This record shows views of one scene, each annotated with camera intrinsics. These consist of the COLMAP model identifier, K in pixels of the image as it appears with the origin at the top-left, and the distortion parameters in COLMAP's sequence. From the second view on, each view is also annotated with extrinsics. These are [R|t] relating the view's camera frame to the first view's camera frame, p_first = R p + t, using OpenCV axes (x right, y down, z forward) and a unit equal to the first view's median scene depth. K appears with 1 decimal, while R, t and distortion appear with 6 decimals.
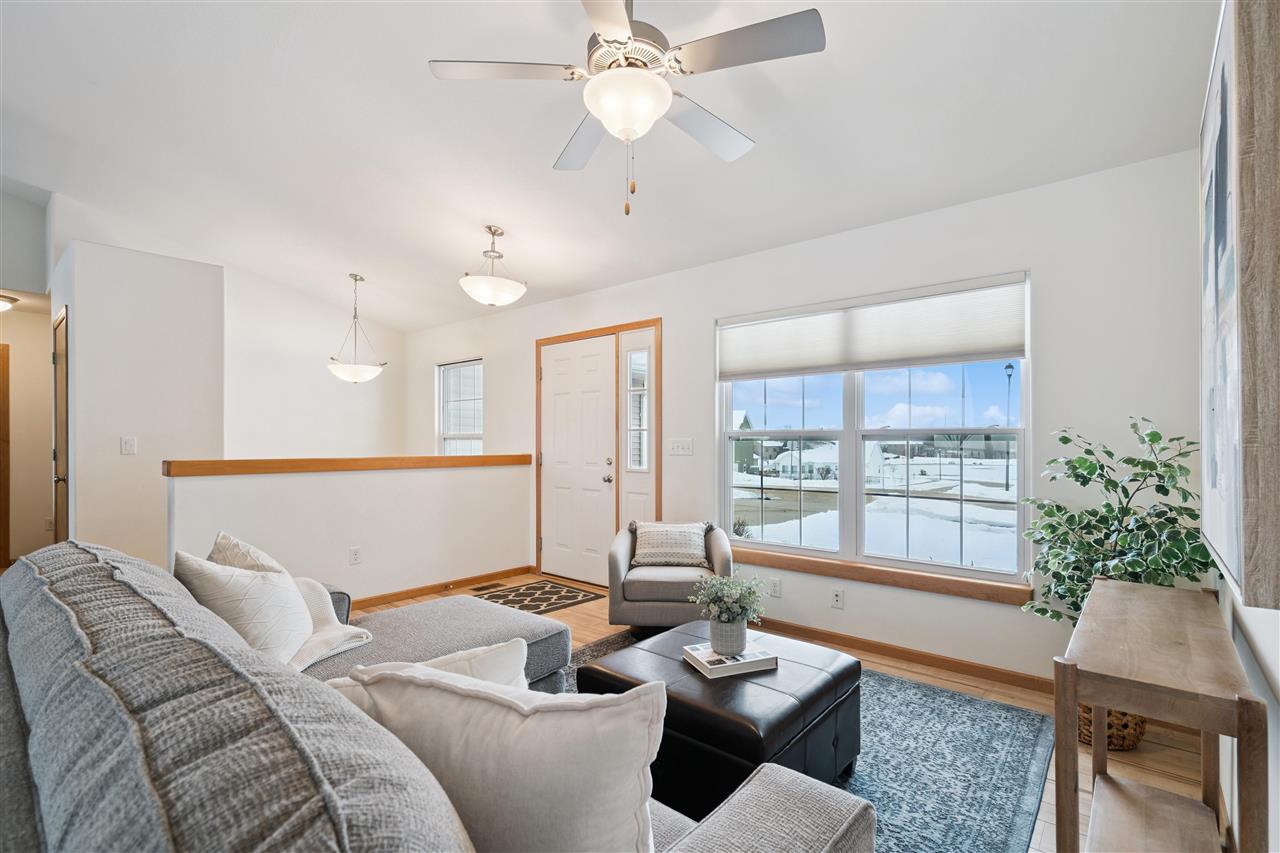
lens RADIAL K [[583.8, 0, 639.4], [0, 583.8, 440.4], [0, 0, 1]] dist [-0.003796, -0.000069]
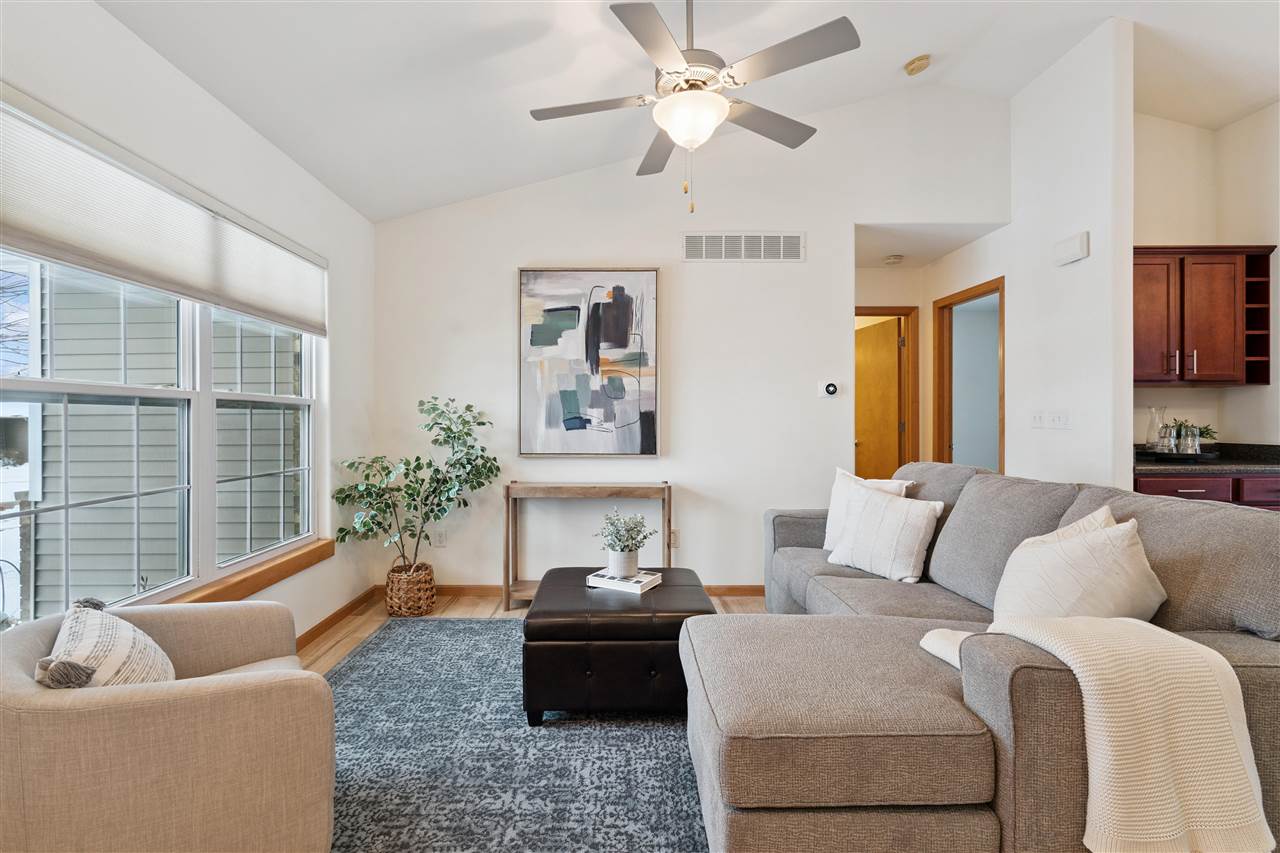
lens RADIAL K [[603.7, 0, 613.1], [0, 603.7, 420.3], [0, 0, 1]] dist [0.001368, 0.000159]
pose [[-0.648983, 0.002428, 0.760799, -0.413054], [0.002196, 0.999997, -0.001319, 0.015592], [-0.760799, 0.000814, -0.648986, 0.937900]]
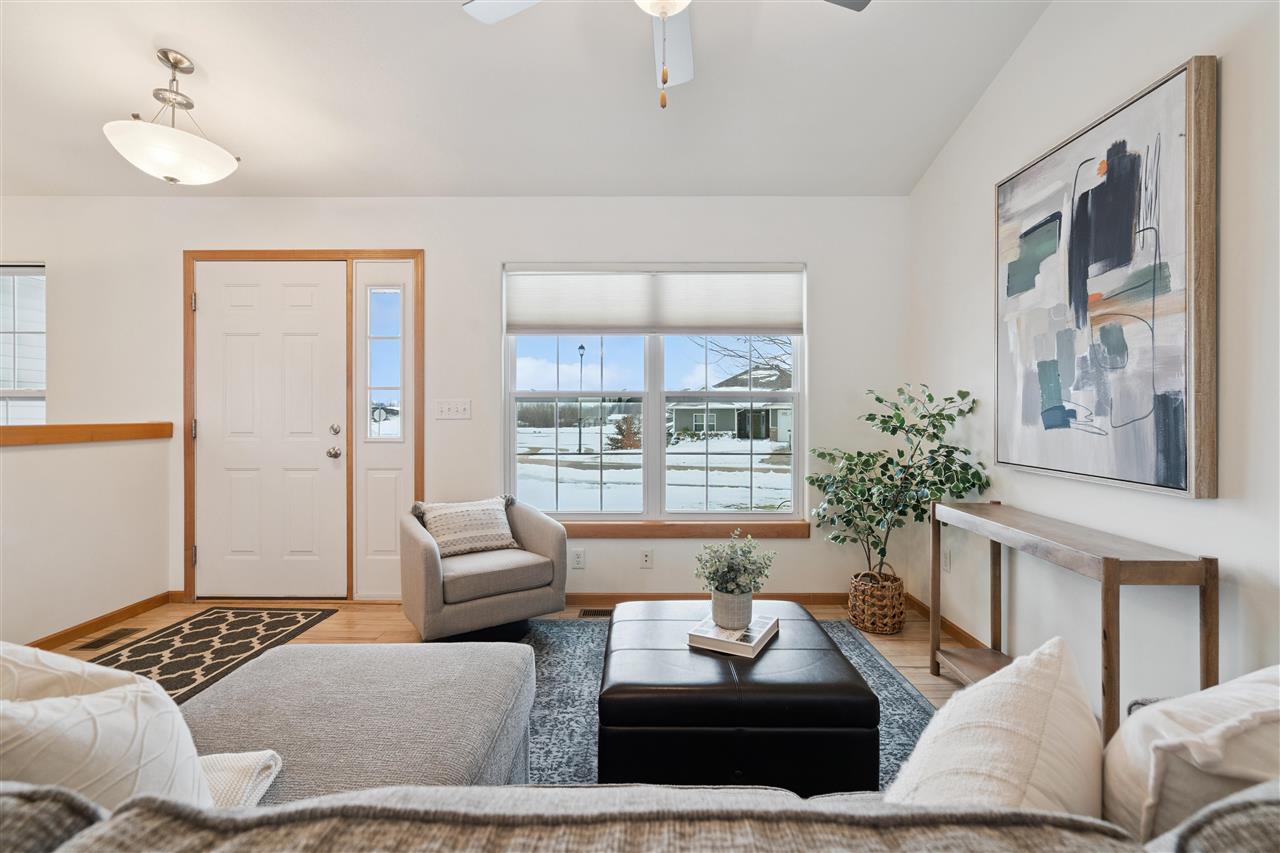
lens RADIAL K [[586.4, 0, 636.6], [0, 586.4, 412.3], [0, 0, 1]] dist [0.000356, 0.000553]
pose [[0.761941, 0.000238, 0.647646, -0.281375], [-0.001277, 0.999999, 0.001136, 0.014417], [-0.647645, -0.001693, 0.761940, 0.202667]]
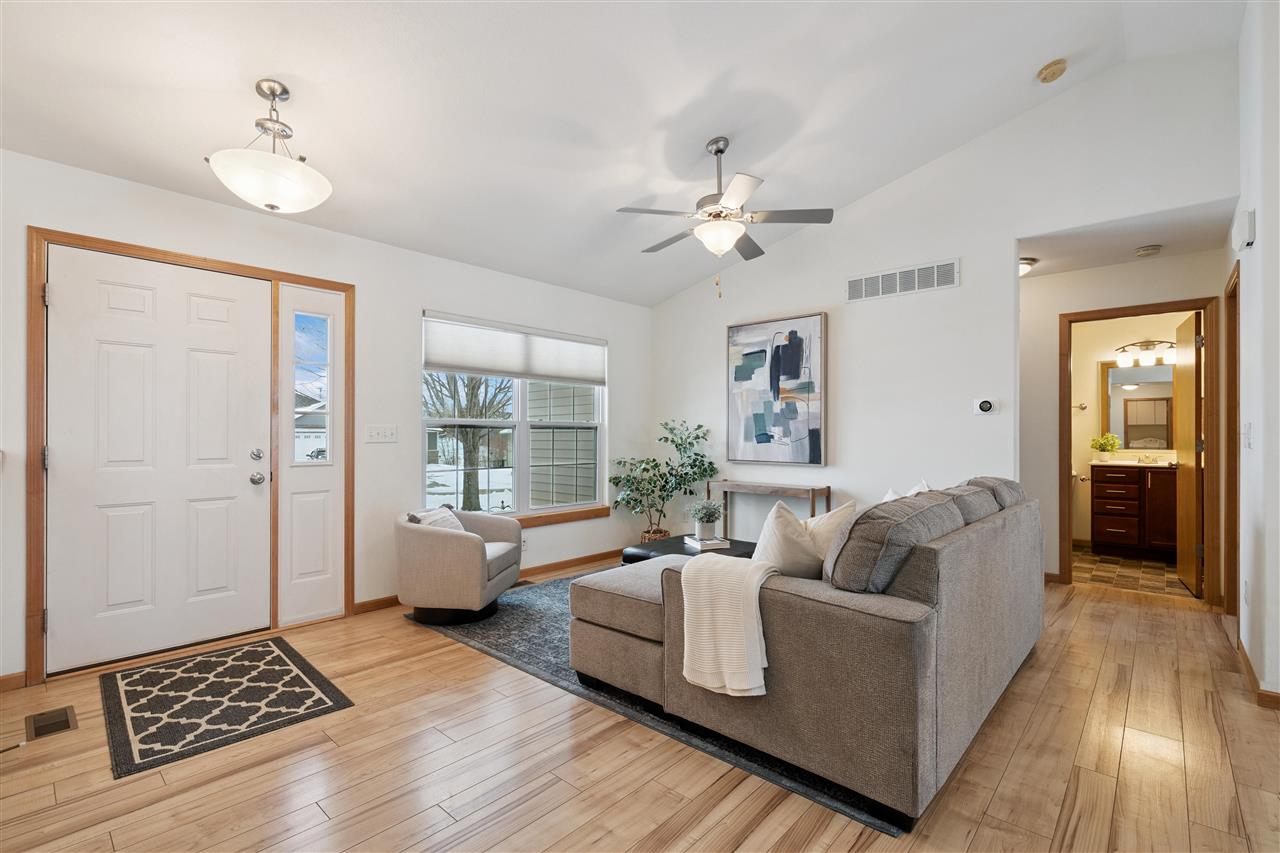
lens RADIAL K [[585.6, 0, 642.7], [0, 585.6, 431.6], [0, 0, 1]] dist [0.001640, 0.000532]
pose [[0.022827, 0.006792, 0.999716, -0.877821], [-0.001404, 0.999976, -0.006761, 0.013809], [-0.999738, -0.001249, 0.022836, 0.586438]]
